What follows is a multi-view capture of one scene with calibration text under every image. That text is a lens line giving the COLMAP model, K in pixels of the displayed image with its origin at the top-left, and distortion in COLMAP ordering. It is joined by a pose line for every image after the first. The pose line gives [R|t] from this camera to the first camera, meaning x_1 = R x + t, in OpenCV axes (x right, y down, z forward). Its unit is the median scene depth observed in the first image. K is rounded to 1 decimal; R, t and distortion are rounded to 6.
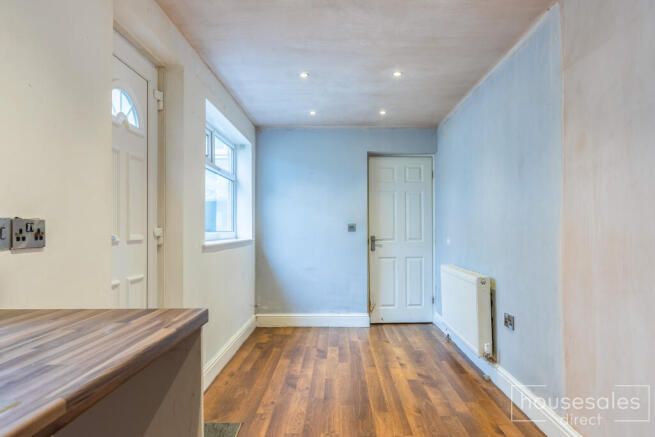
lens RADIAL K [[470.5, 0, 326.9], [0, 470.5, 218.3], [0, 0, 1]] dist [-0.004251, -0.000863]
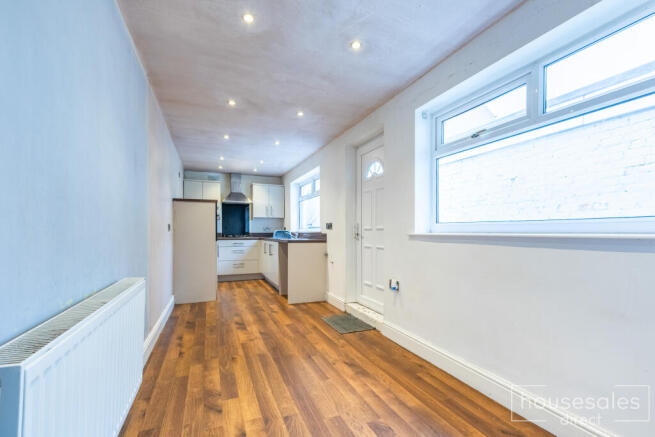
lens RADIAL K [[300.4, 0, 330.2], [0, 300.4, 234.8], [0, 0, 1]] dist [-0.000544, -0.001078]
pose [[-0.919344, 0.001048, -0.393453, 0.247823], [0.006110, 0.999914, -0.011613, 0.068736], [0.393407, -0.013080, -0.919271, 1.681450]]
